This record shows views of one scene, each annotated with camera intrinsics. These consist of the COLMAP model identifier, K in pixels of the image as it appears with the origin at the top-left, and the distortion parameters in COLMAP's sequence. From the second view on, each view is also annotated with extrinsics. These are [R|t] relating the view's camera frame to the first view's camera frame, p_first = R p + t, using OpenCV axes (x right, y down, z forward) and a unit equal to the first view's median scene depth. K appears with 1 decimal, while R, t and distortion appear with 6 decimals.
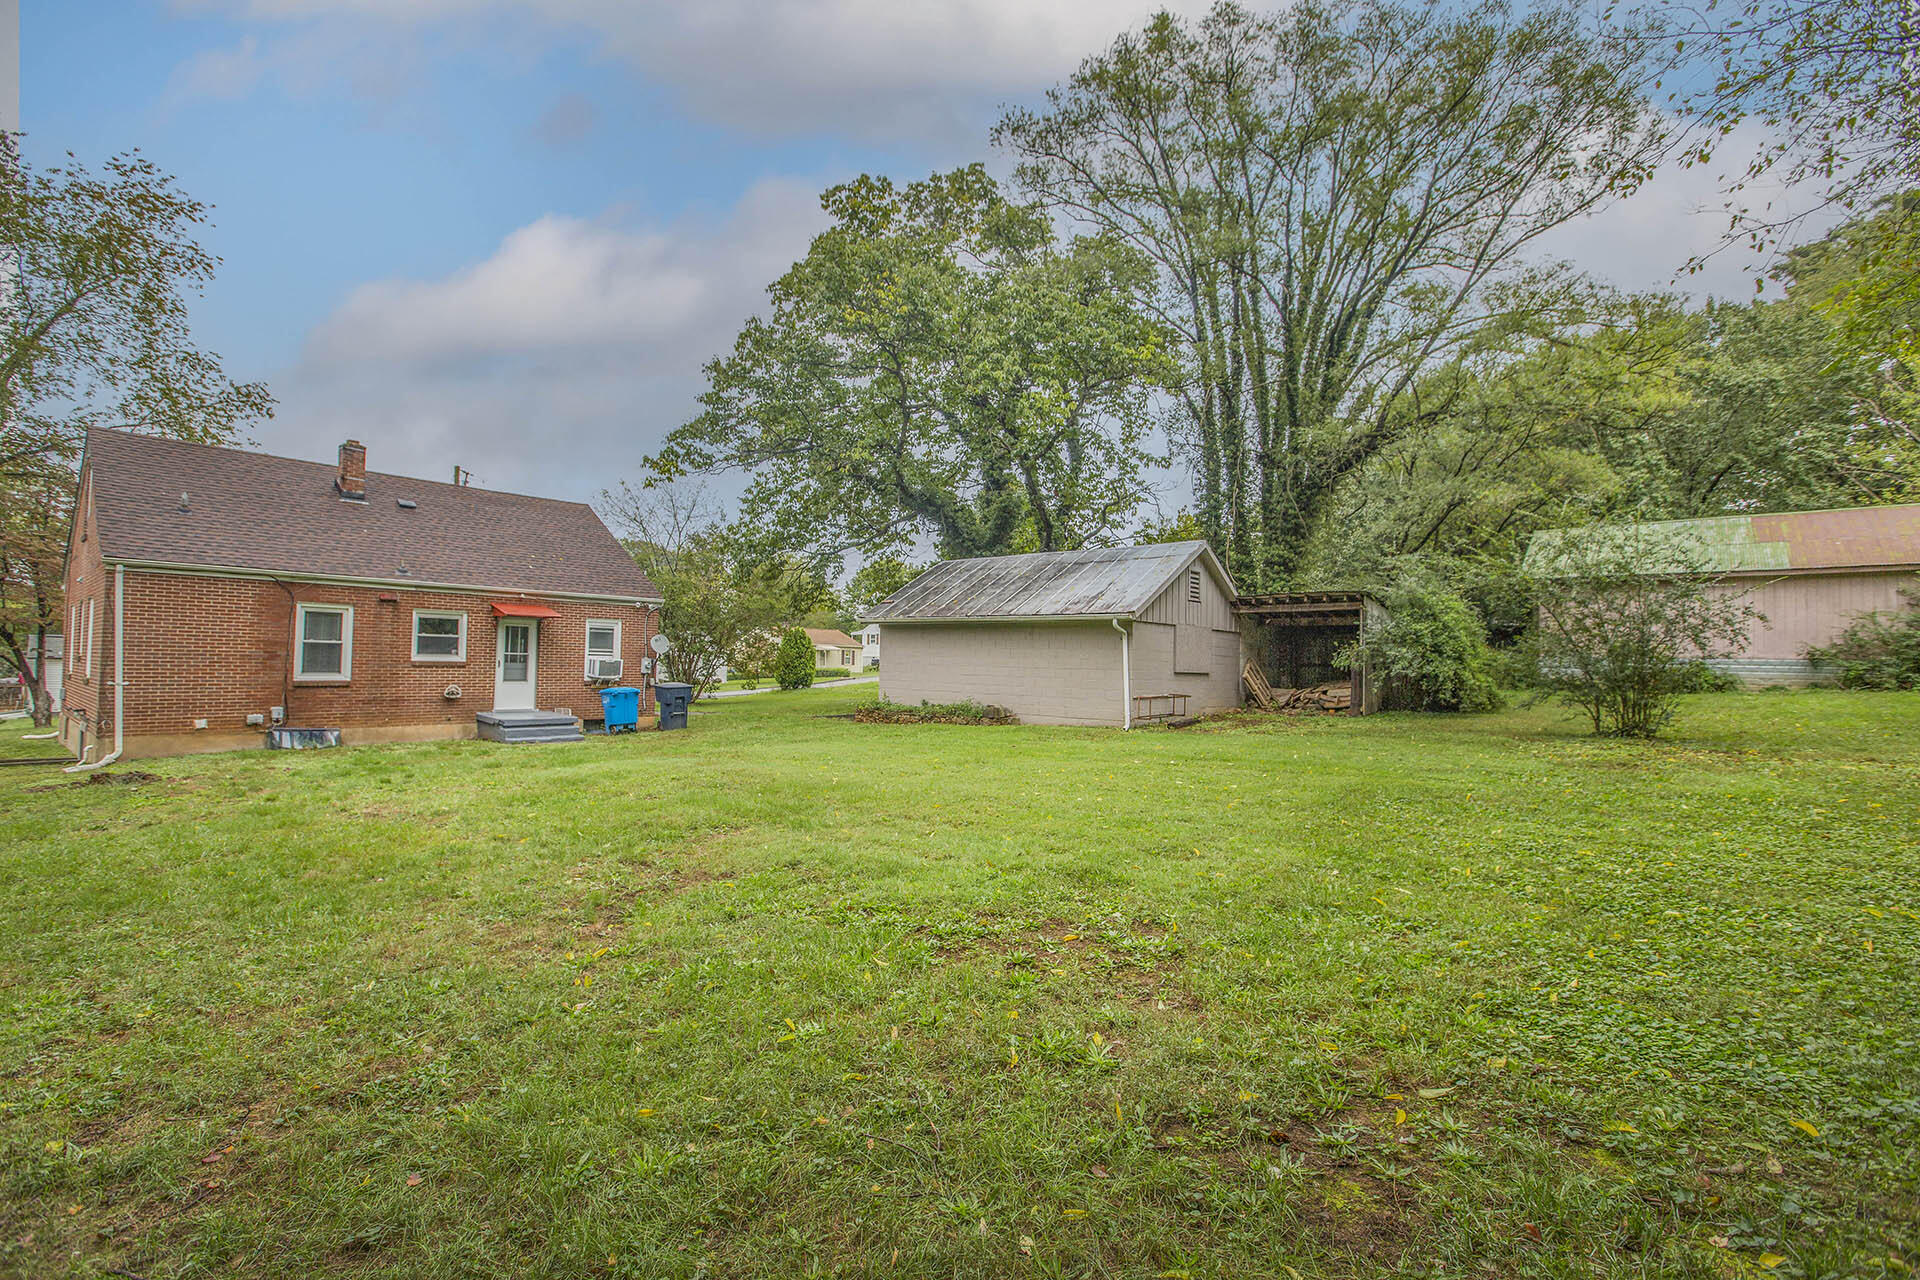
lens RADIAL K [[837.2, 0, 960.0], [0, 837.2, 640.0], [0, 0, 1]] dist [-0.000085, 0.000078]
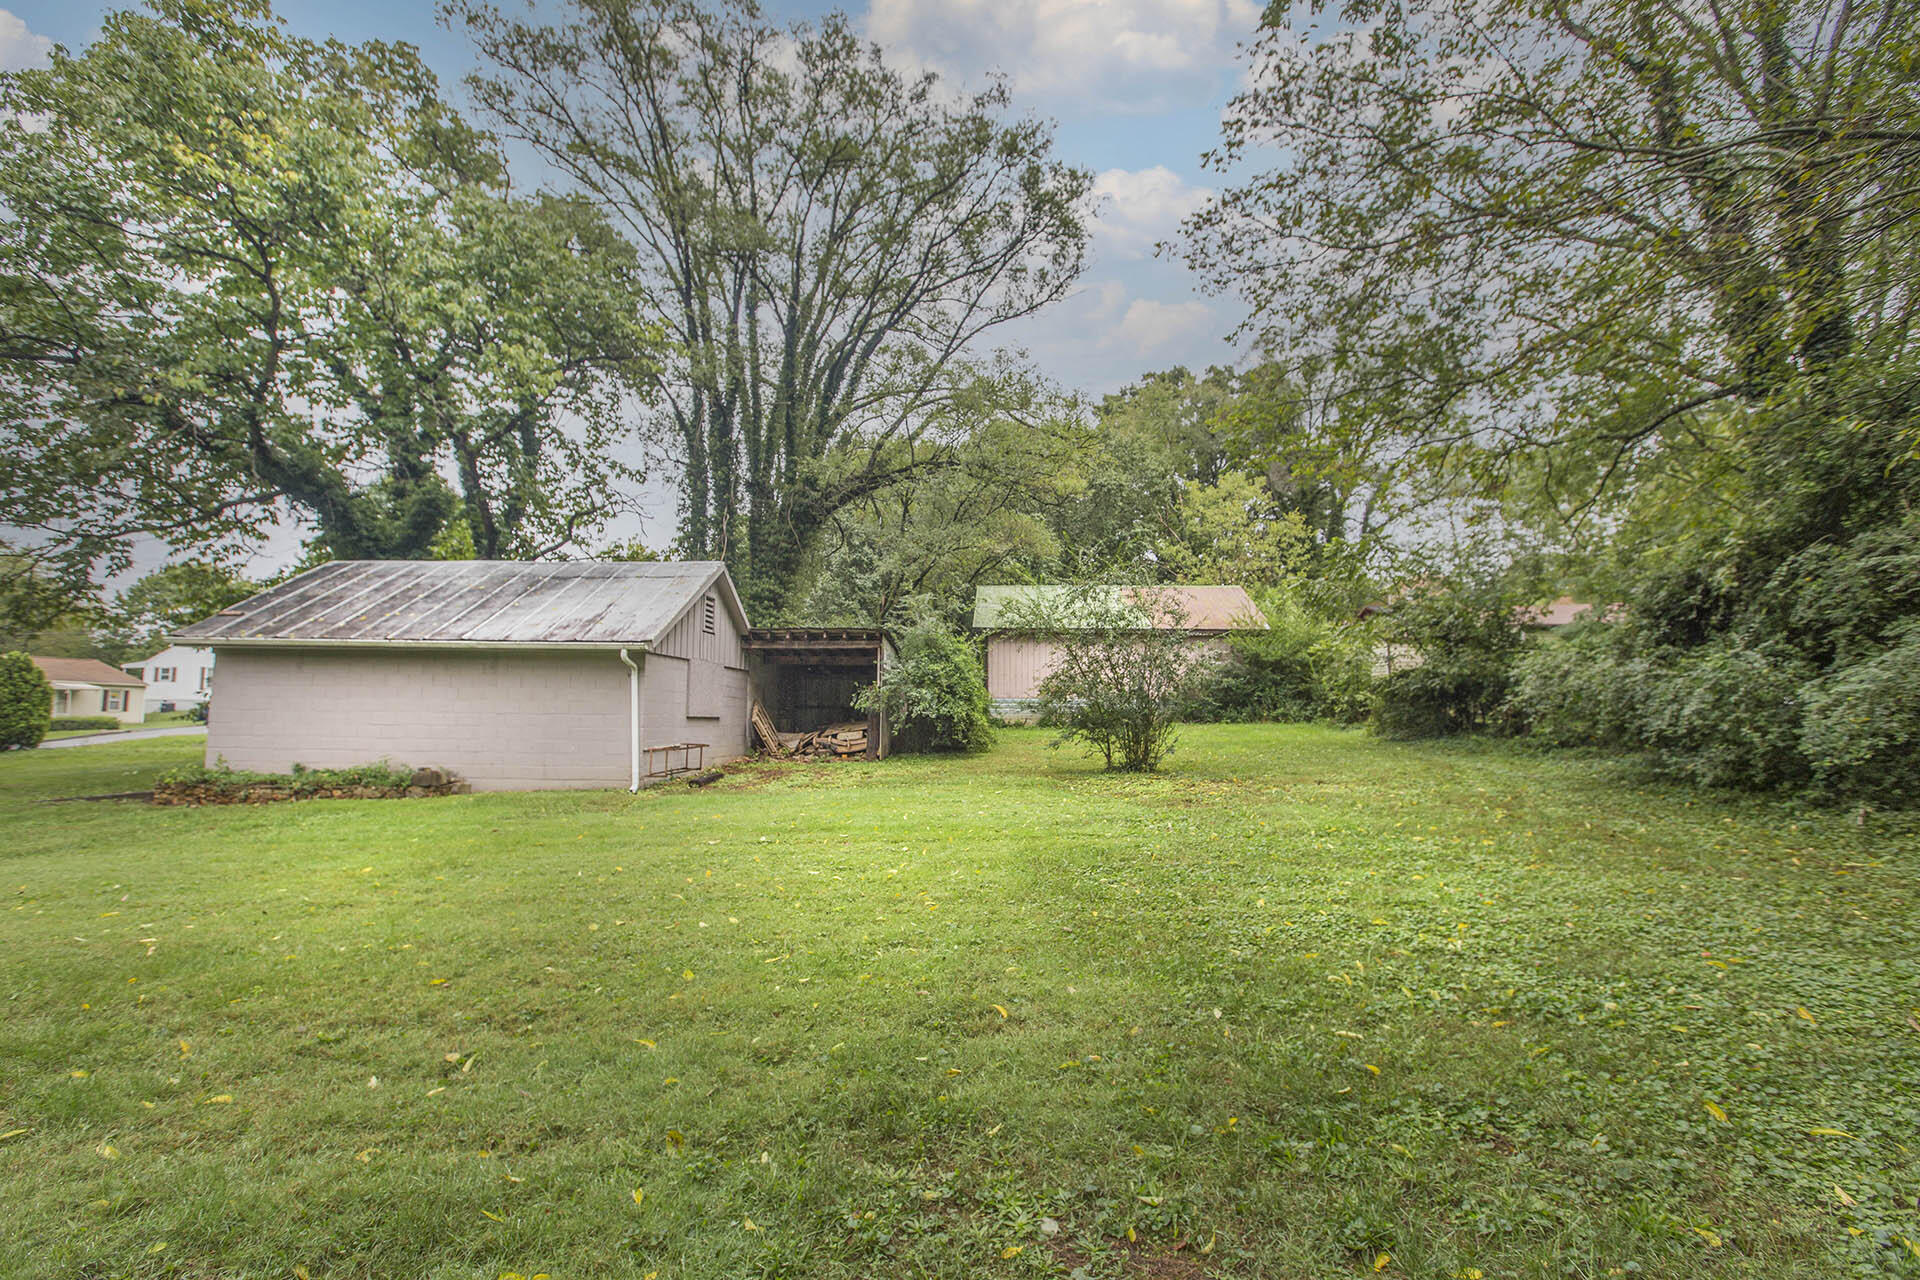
lens RADIAL K [[871.9, 0, 976.3], [0, 871.9, 640.5], [0, 0, 1]] dist [-0.002024, -0.000723]
pose [[0.797512, 0.038526, 0.602072, -0.029362], [-0.010403, 0.998689, -0.050124, 0.002762], [-0.603213, 0.033711, 0.796867, 0.110276]]
